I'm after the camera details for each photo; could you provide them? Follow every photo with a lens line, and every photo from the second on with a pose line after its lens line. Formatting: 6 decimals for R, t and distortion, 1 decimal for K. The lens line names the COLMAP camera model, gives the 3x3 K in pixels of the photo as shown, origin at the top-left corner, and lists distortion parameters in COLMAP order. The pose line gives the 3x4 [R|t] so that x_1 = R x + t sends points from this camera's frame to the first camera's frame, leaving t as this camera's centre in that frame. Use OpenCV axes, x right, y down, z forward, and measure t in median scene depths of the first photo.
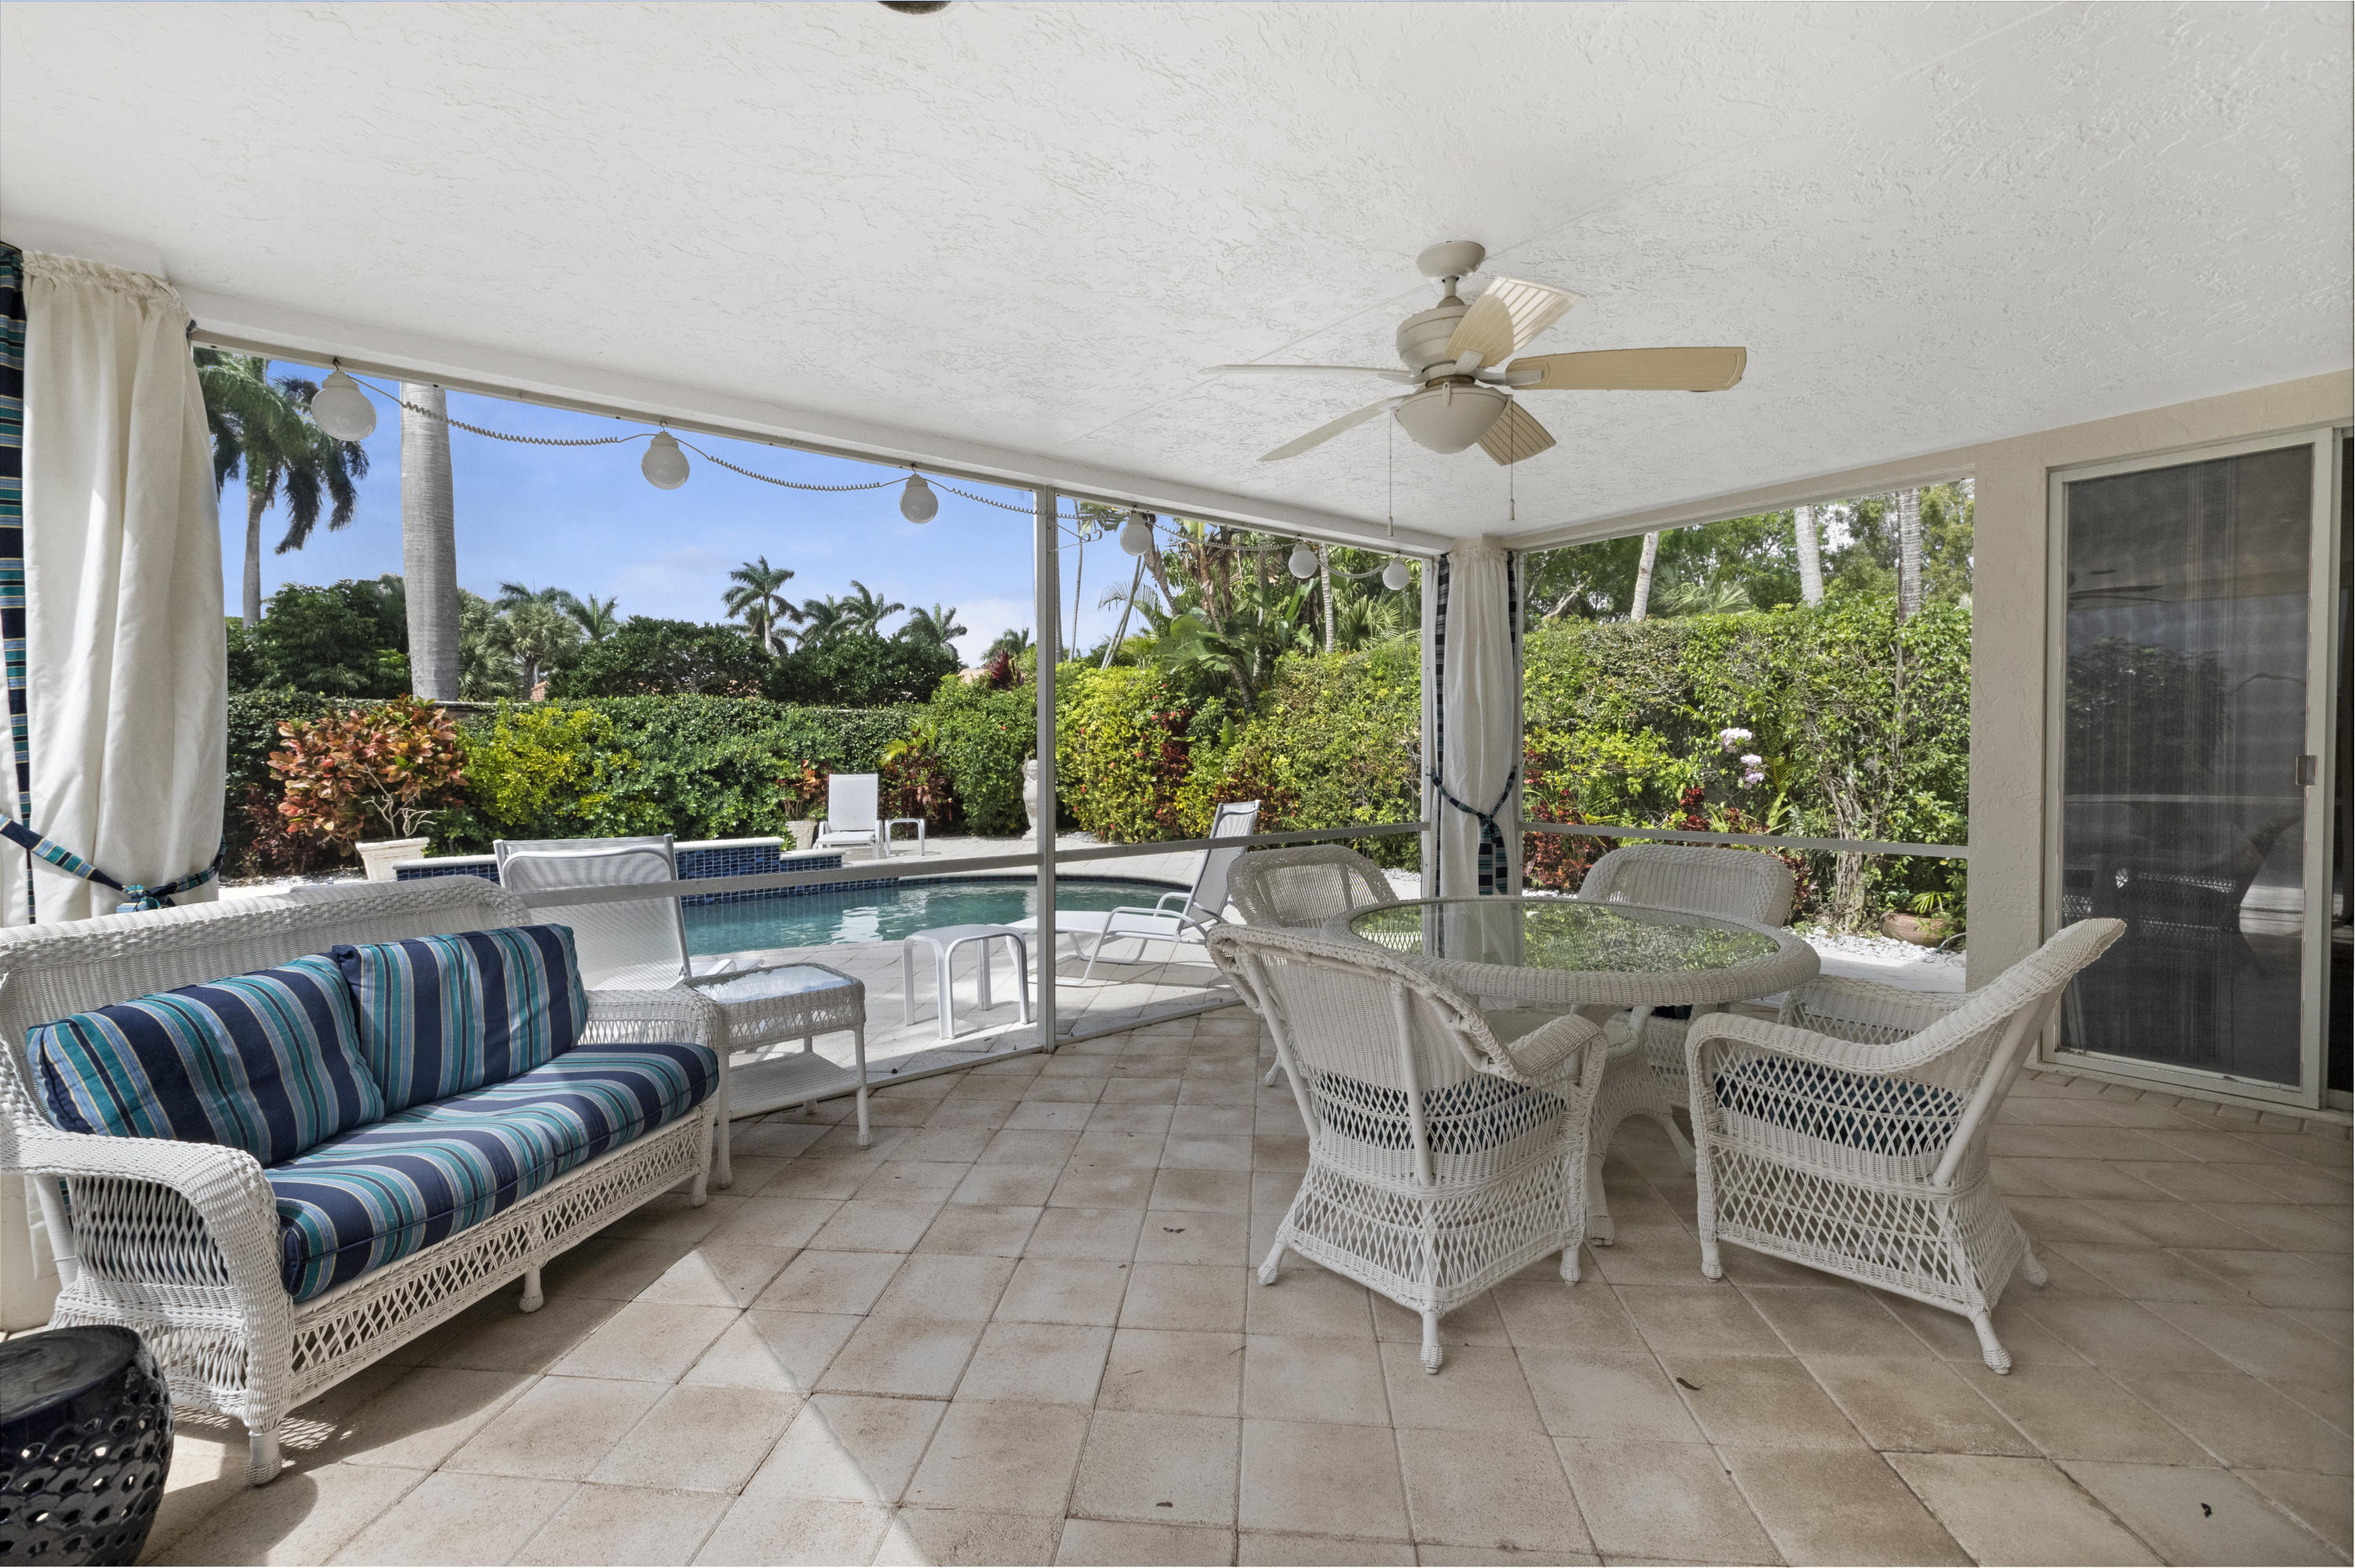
lens RADIAL K [[1030.2, 0, 1167.5], [0, 1030.2, 771.0], [0, 0, 1]] dist [0.001770, -0.002404]
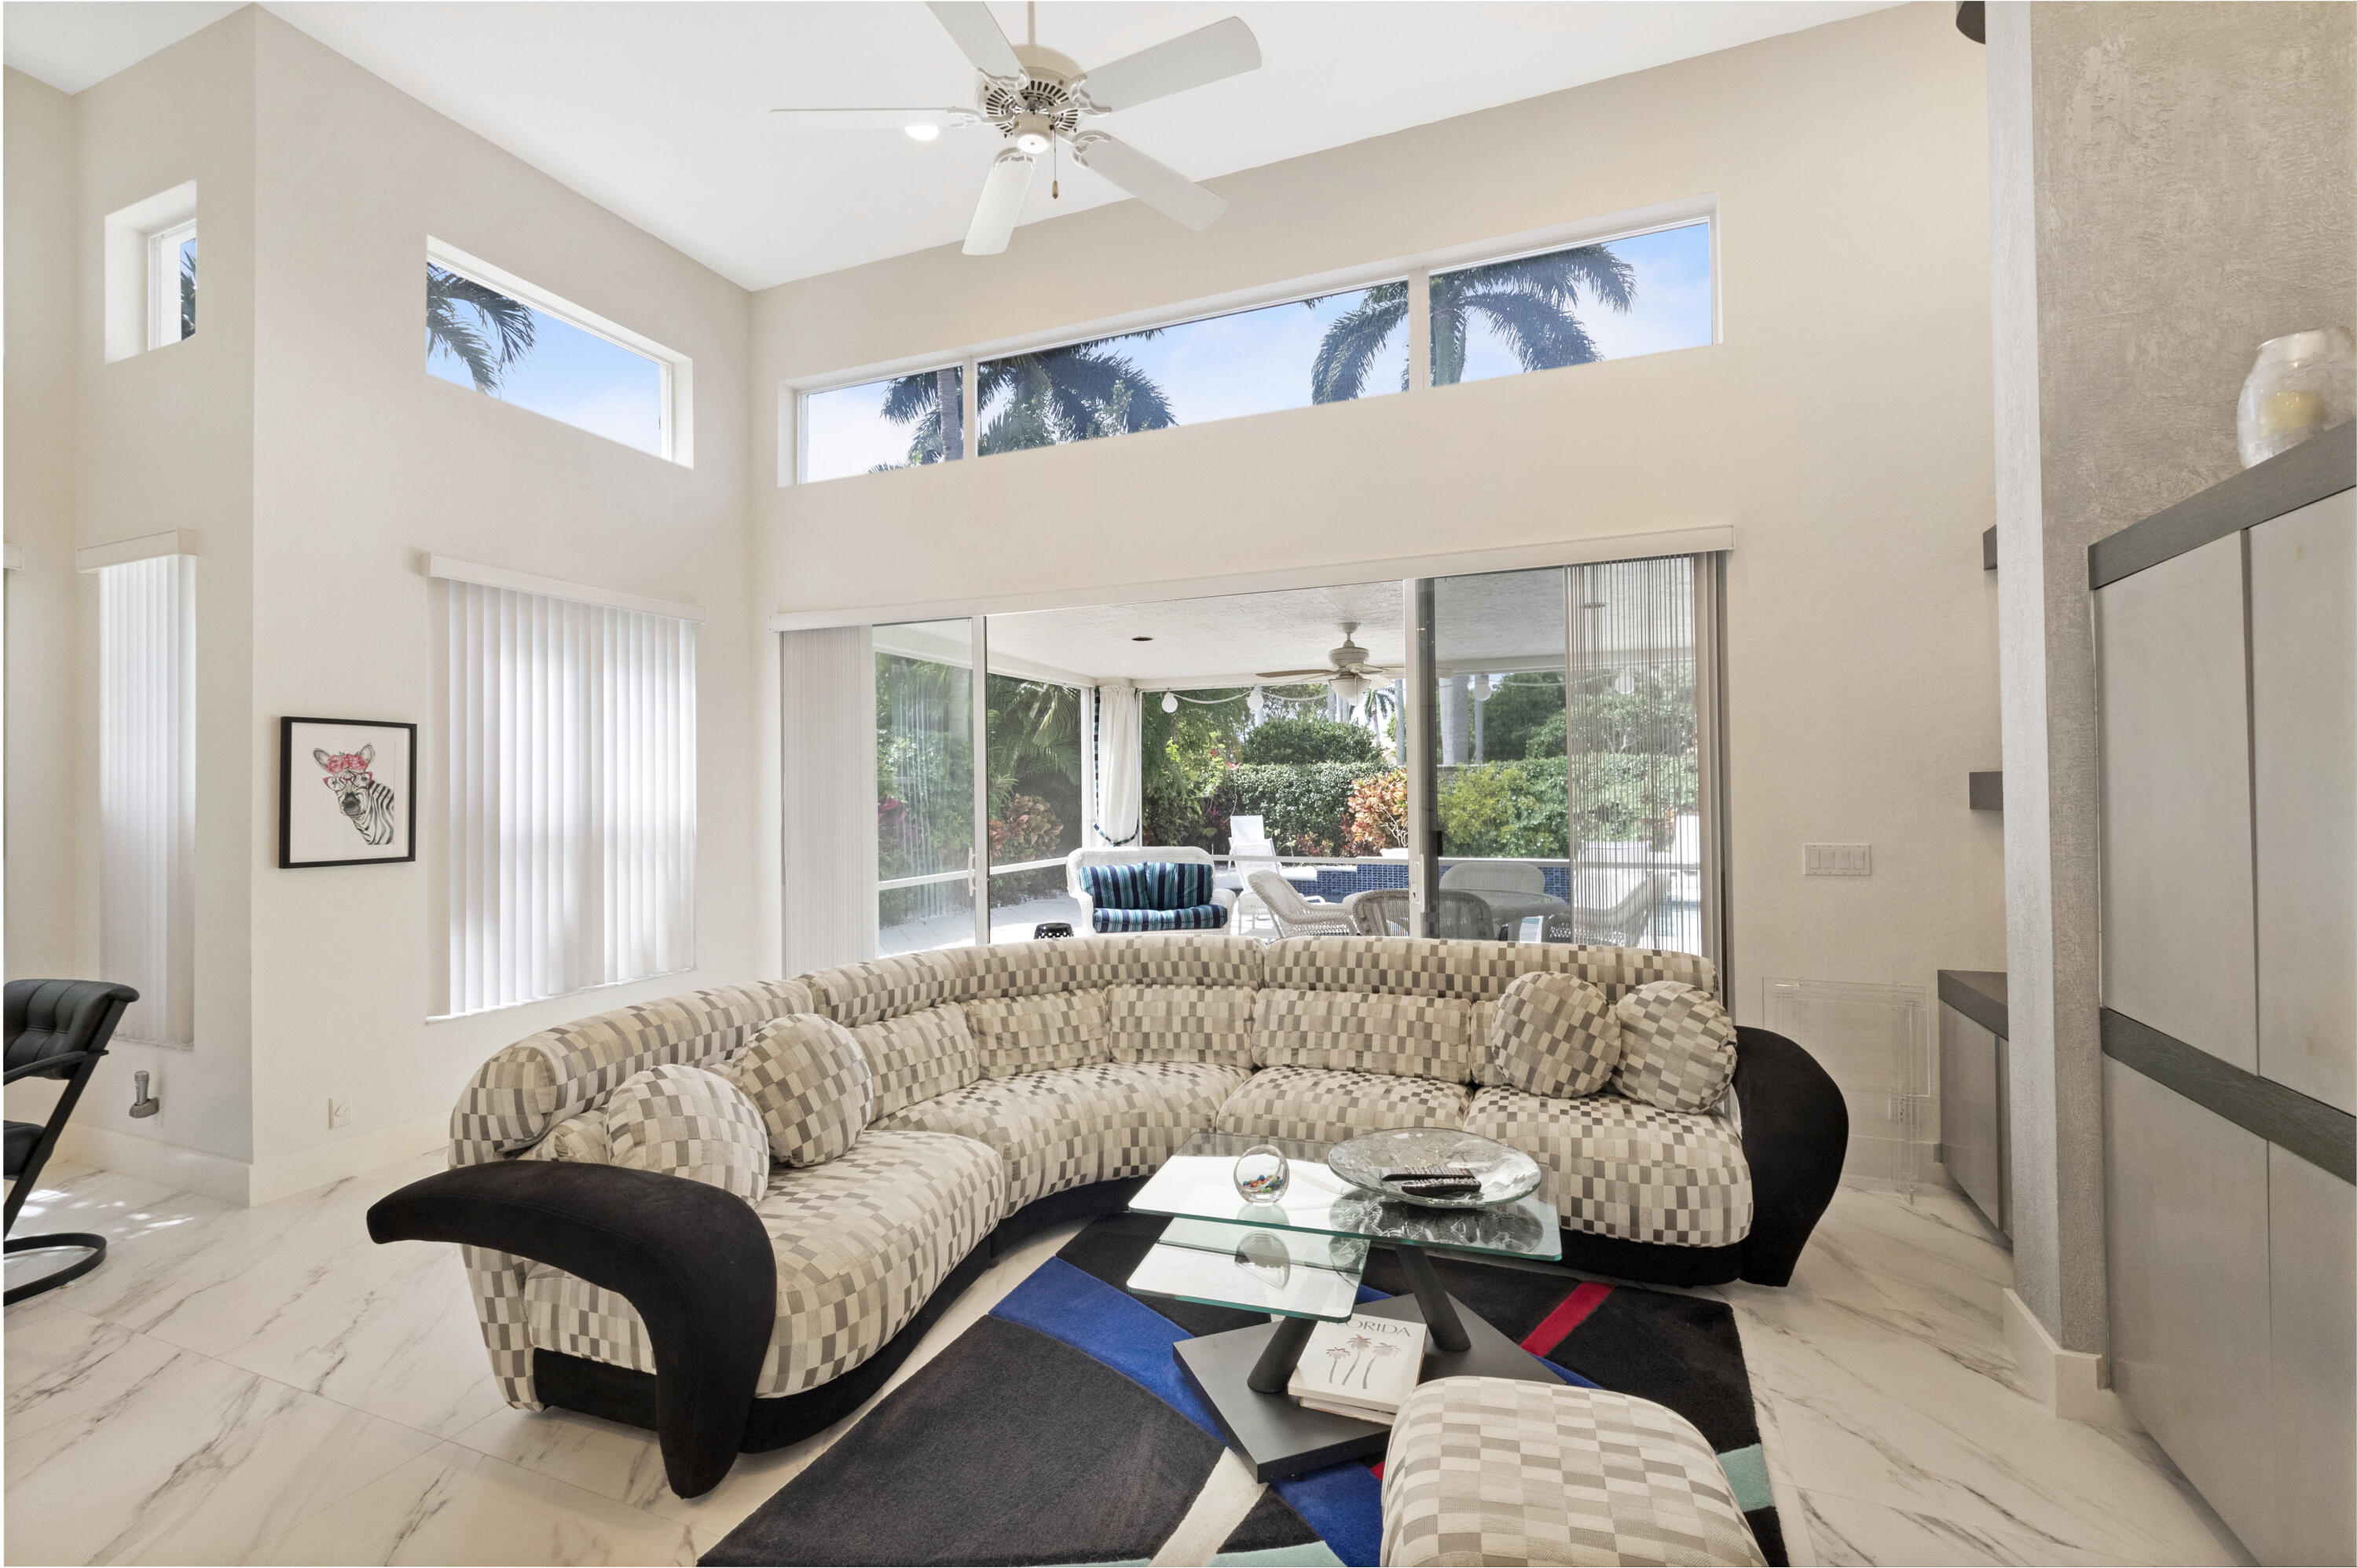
lens RADIAL K [[1031.1, 0, 1172.0], [0, 1031.1, 774.2], [0, 0, 1]] dist [0.001770, -0.002404]
pose [[0.478661, -0.013511, -0.877896, 0.560508], [-0.013004, 0.999663, -0.022475, -0.013010], [0.877904, 0.022174, 0.478324, -0.151301]]
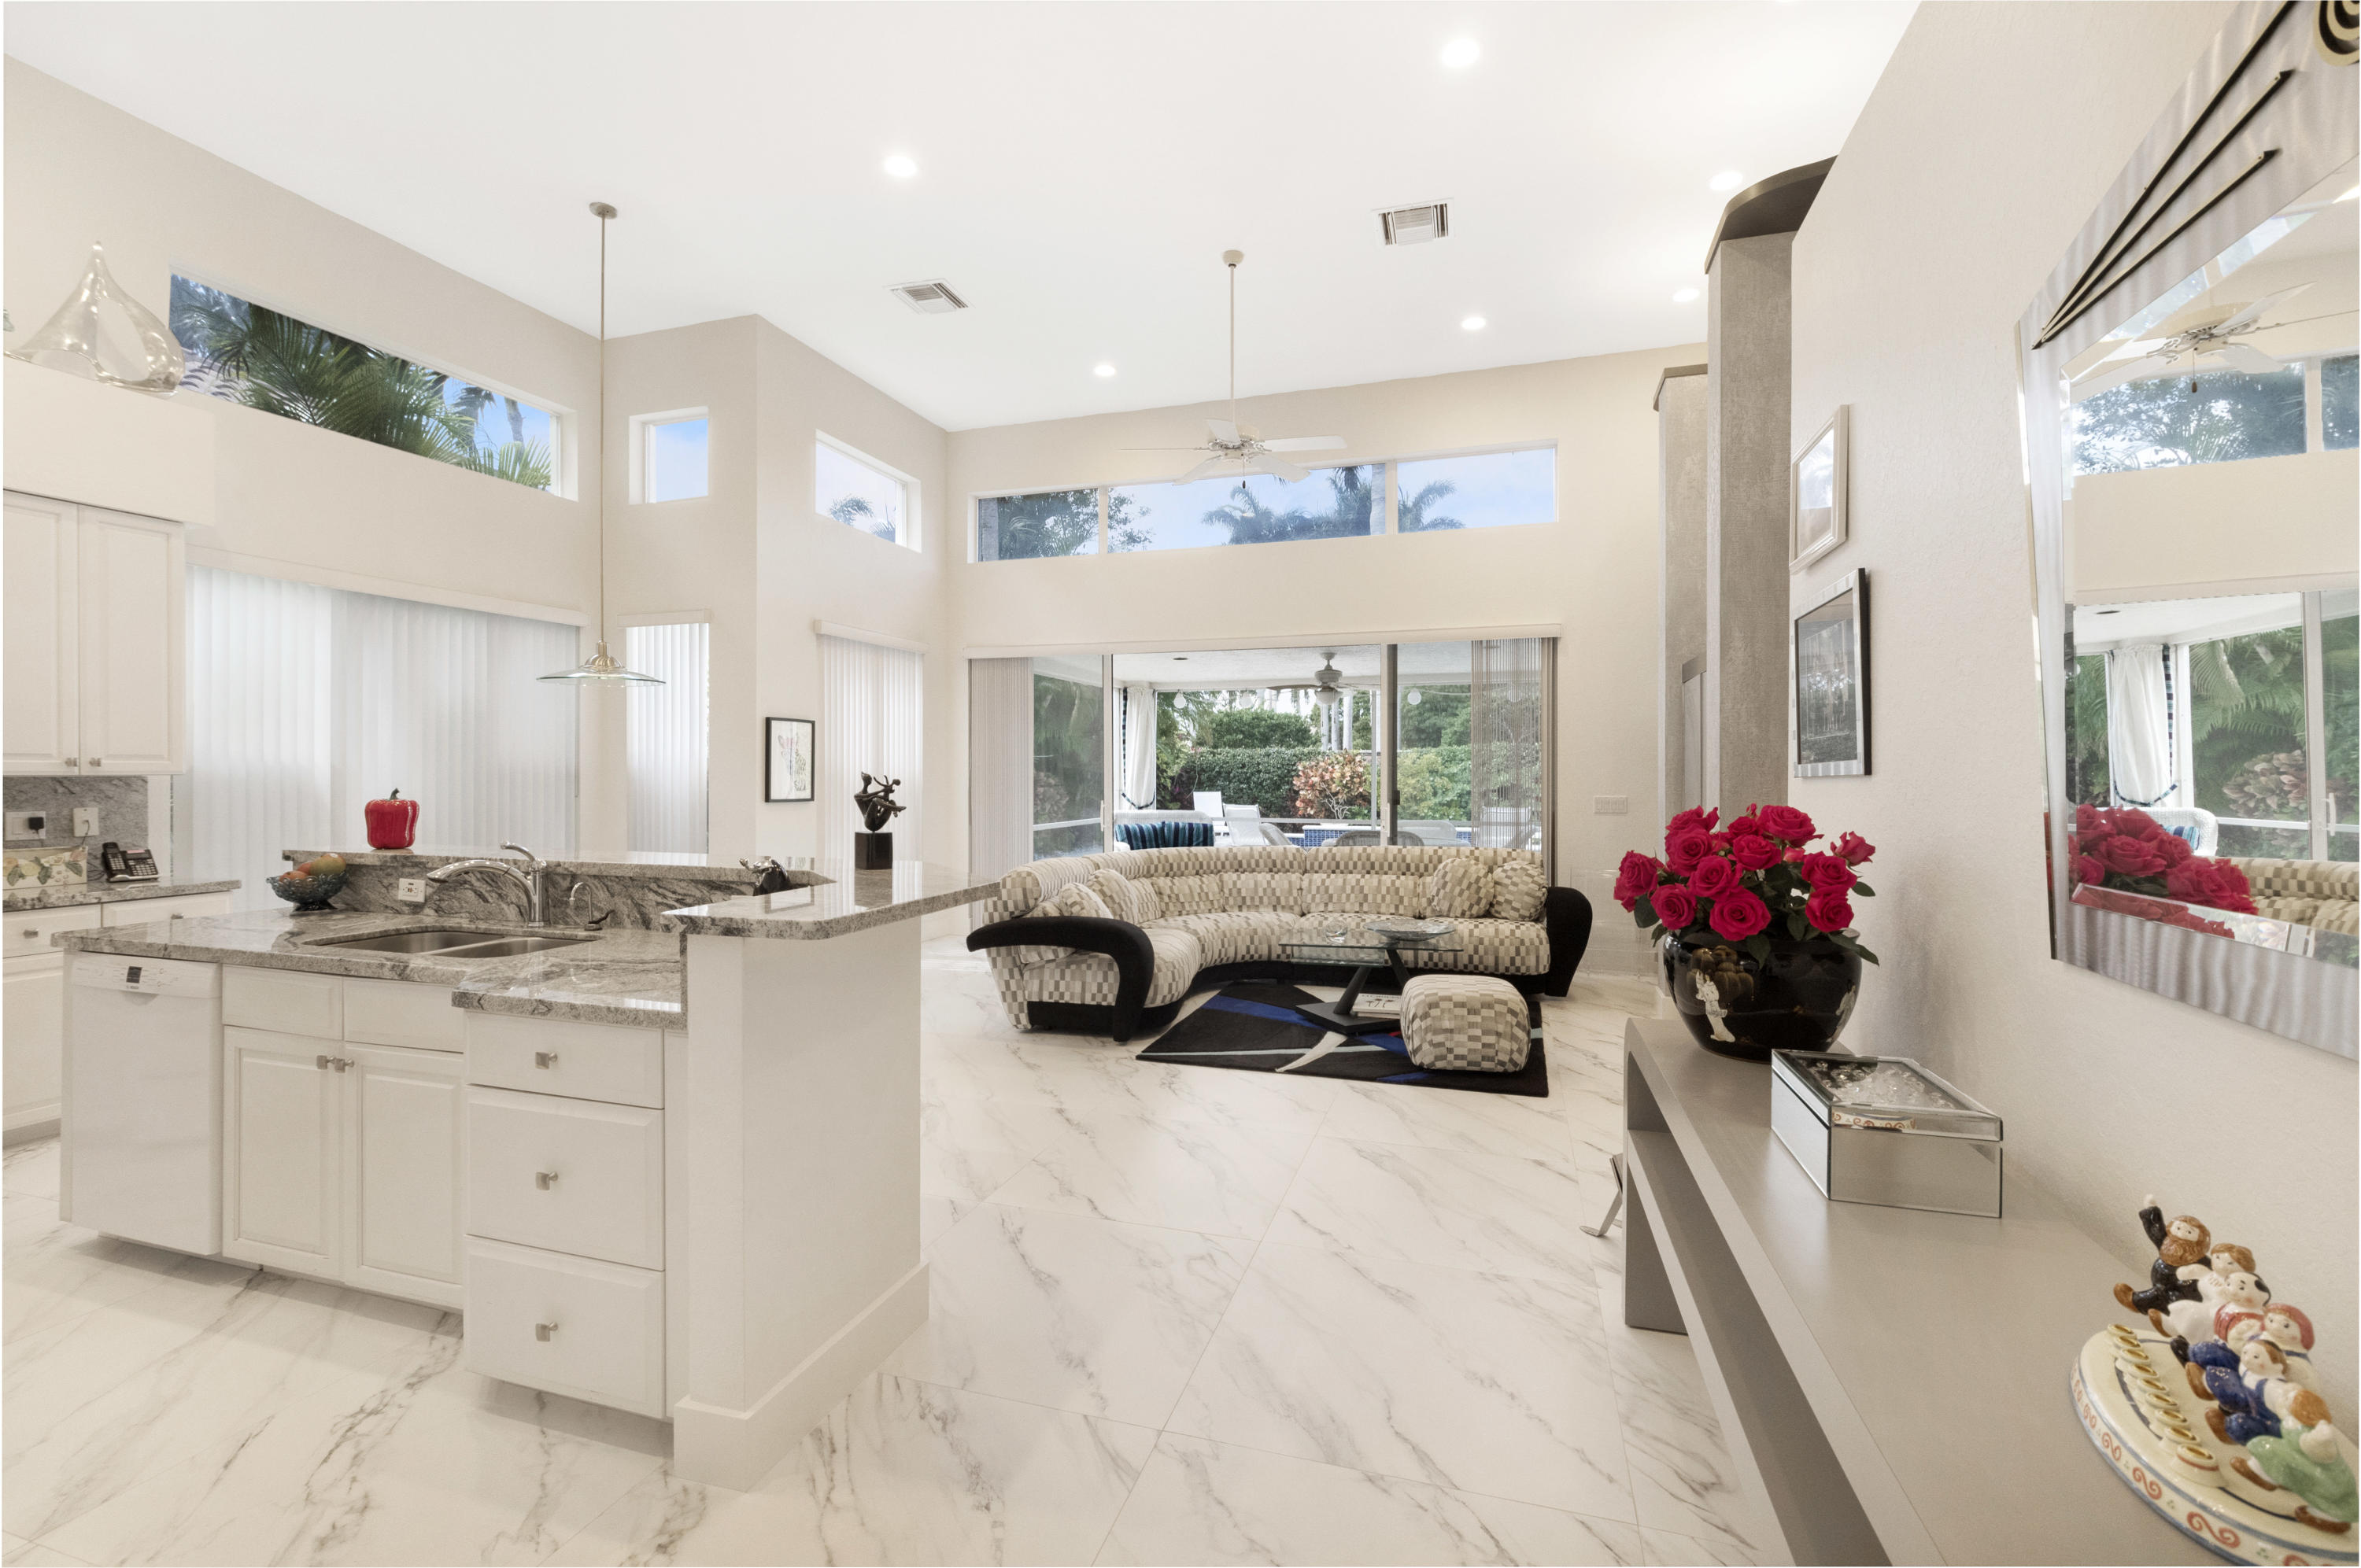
lens RADIAL K [[1032.8, 0, 1172.9], [0, 1032.8, 768.4], [0, 0, 1]] dist [0.001770, -0.002404]
pose [[0.546613, 0.002070, -0.837383, 0.750864], [-0.022367, 0.999676, -0.012129, -0.004007], [0.837087, 0.025359, 0.546482, -0.368510]]
